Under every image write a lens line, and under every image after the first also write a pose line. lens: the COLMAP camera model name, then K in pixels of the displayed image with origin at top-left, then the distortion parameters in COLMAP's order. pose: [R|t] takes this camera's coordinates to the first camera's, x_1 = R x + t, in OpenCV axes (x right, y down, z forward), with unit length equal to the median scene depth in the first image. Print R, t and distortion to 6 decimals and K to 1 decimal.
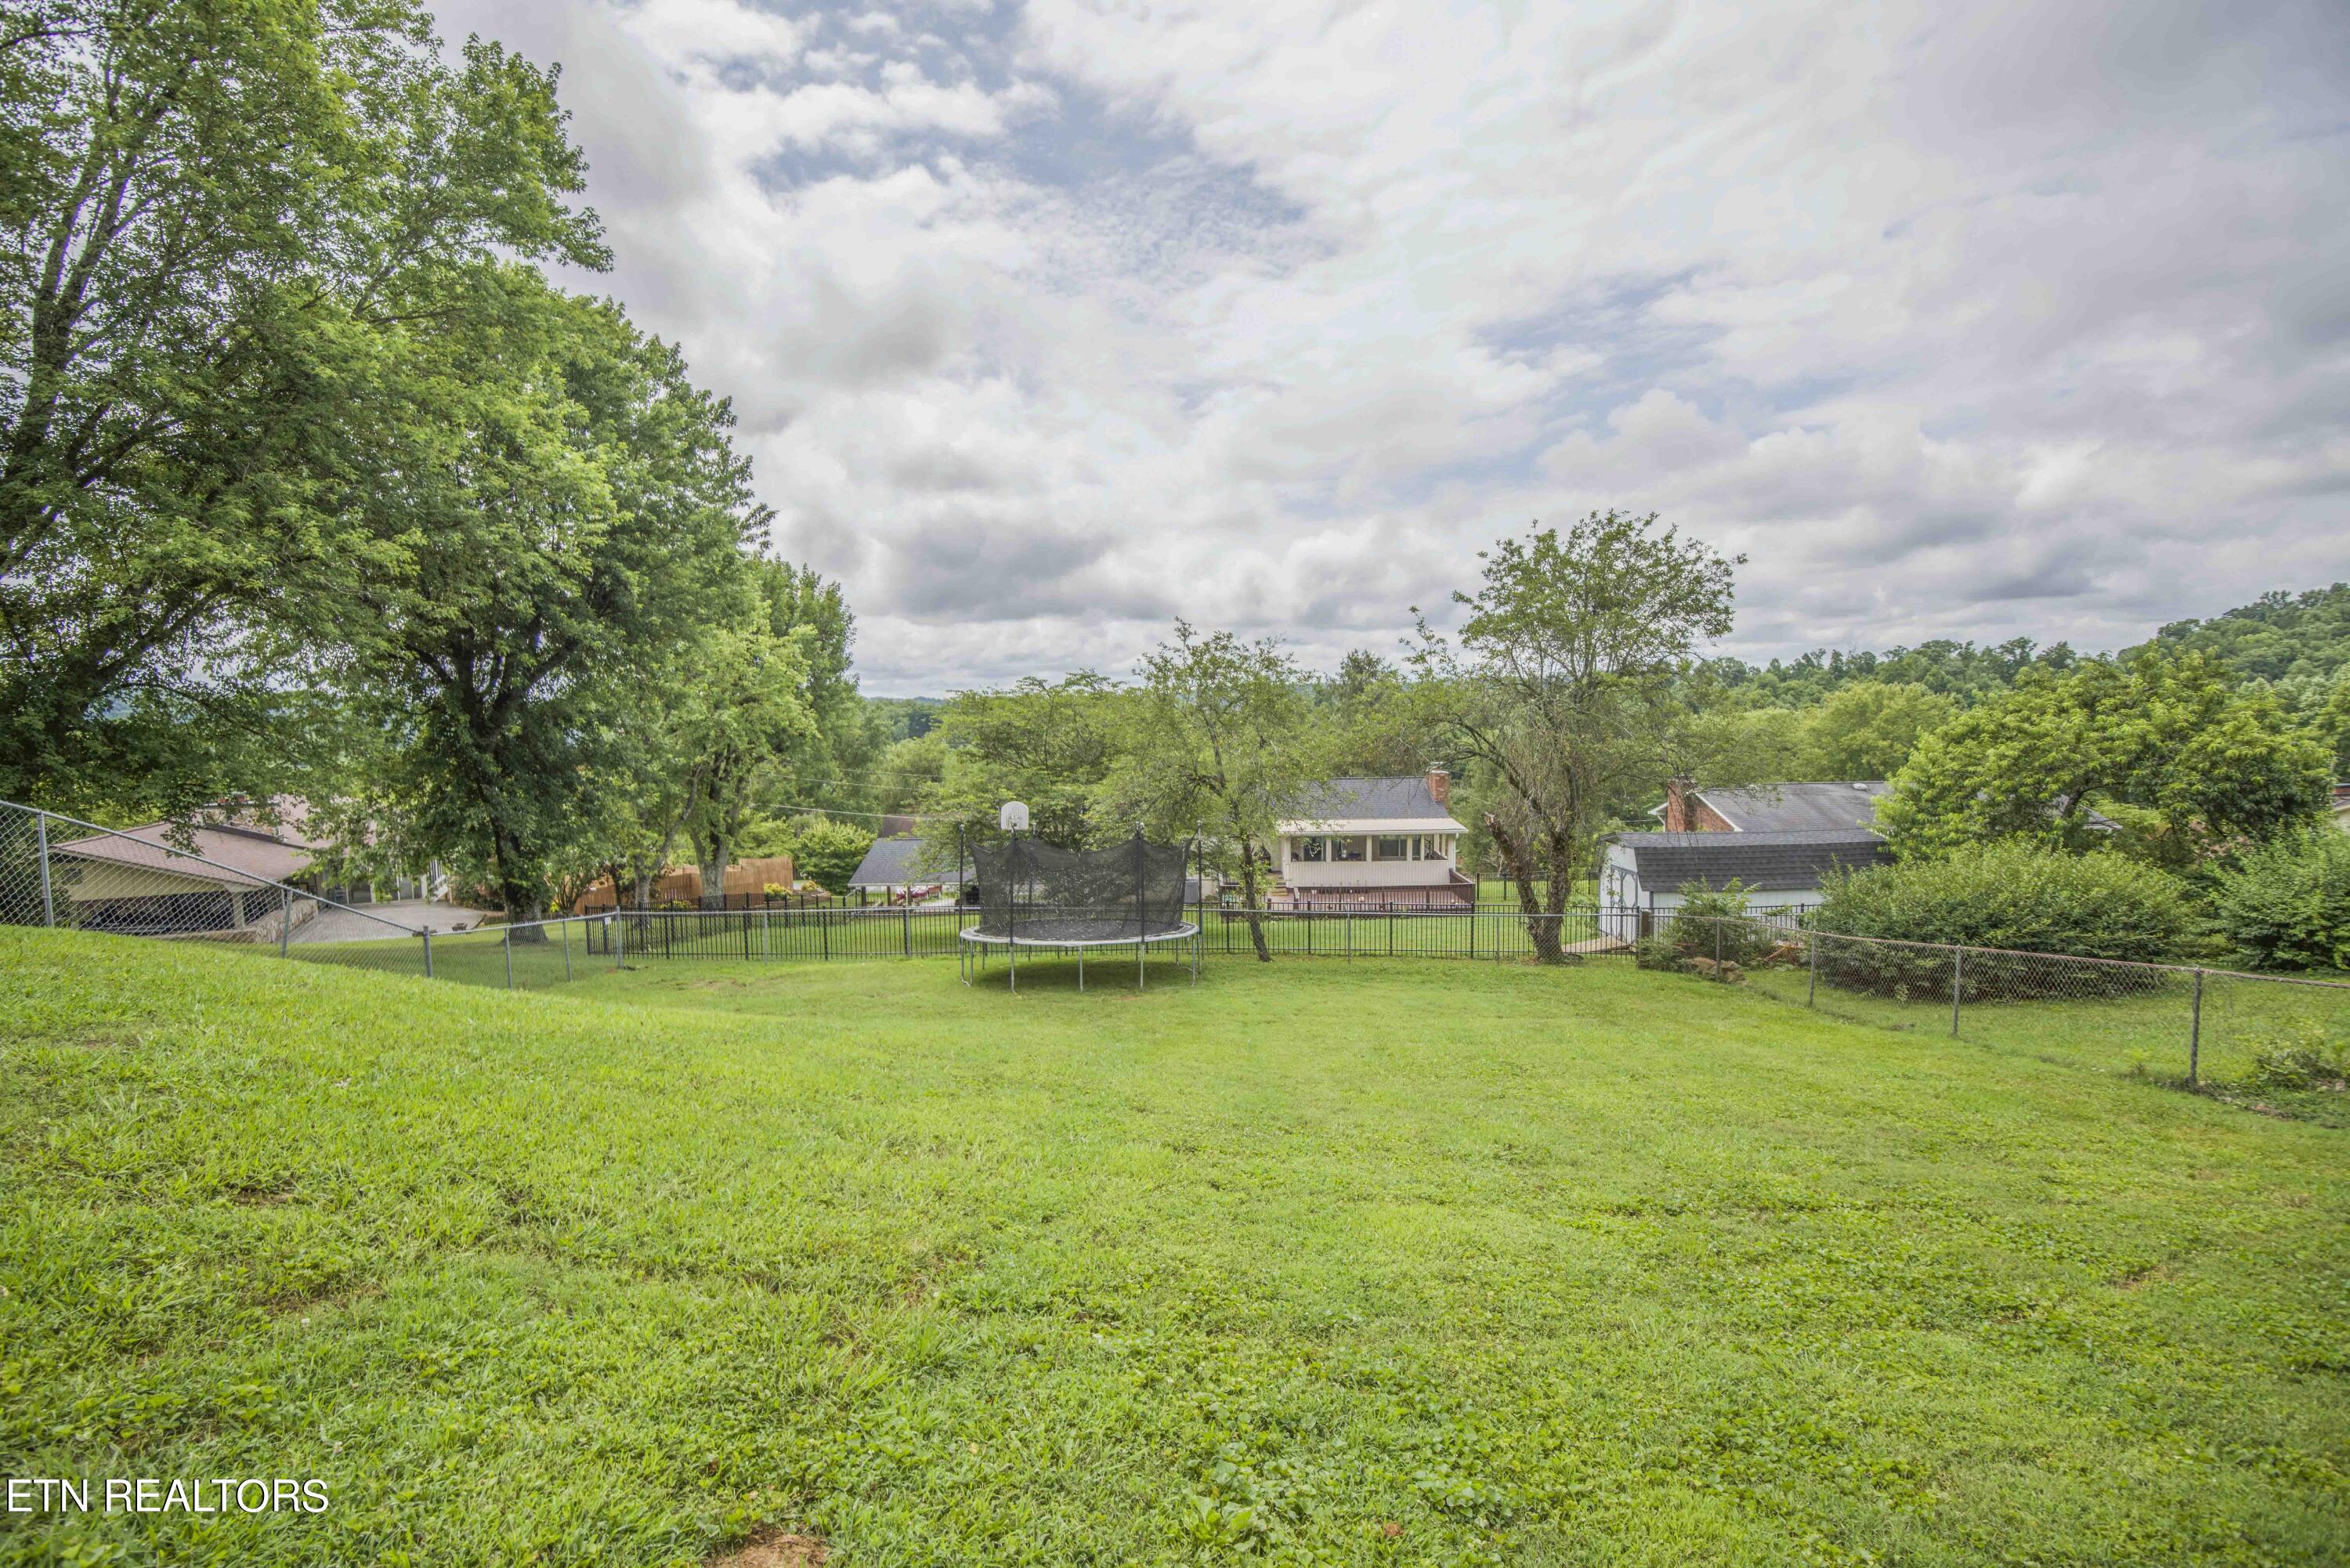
lens RADIAL K [[1051.6, 0, 1161.9], [0, 1051.6, 791.4], [0, 0, 1]] dist [-0.047375, -0.001158]
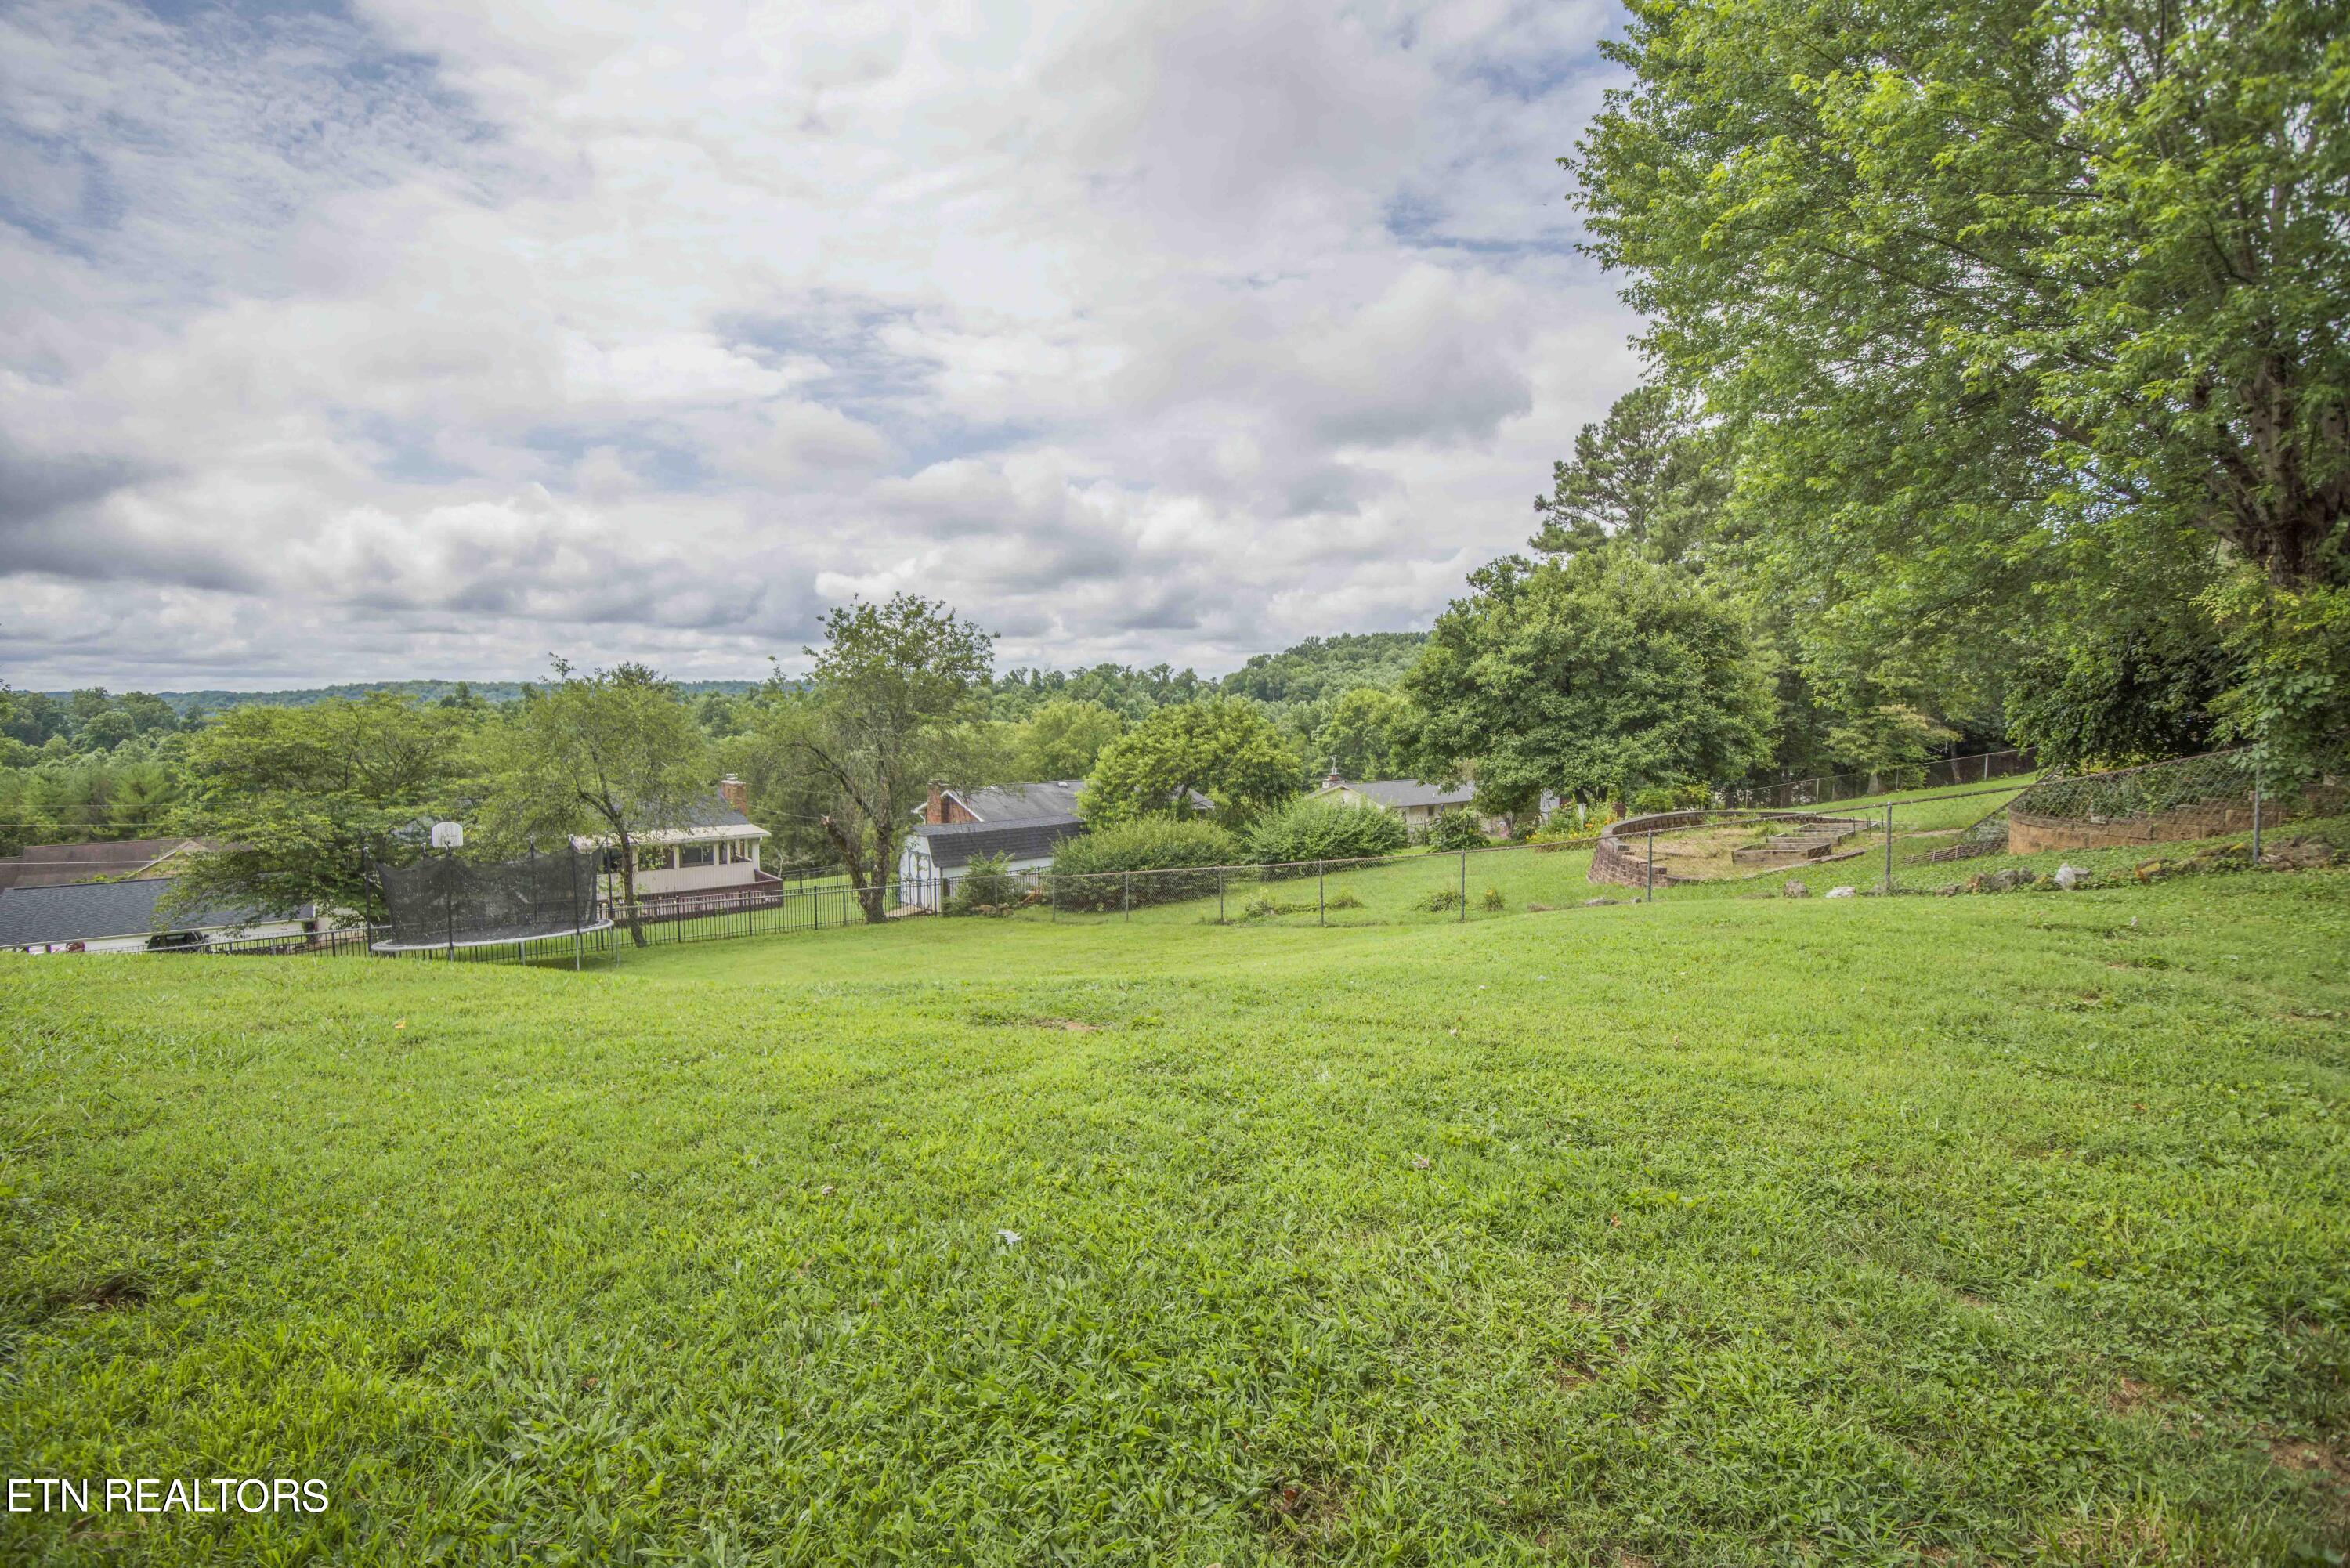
lens RADIAL K [[1075.1, 0, 1164.7], [0, 1075.1, 797.5], [0, 0, 1]] dist [-0.017746, -0.014860]
pose [[0.765306, -0.036774, 0.642615, -0.184529], [0.036814, 0.999233, 0.013338, -0.002671], [-0.642613, 0.013450, 0.766073, -0.240927]]
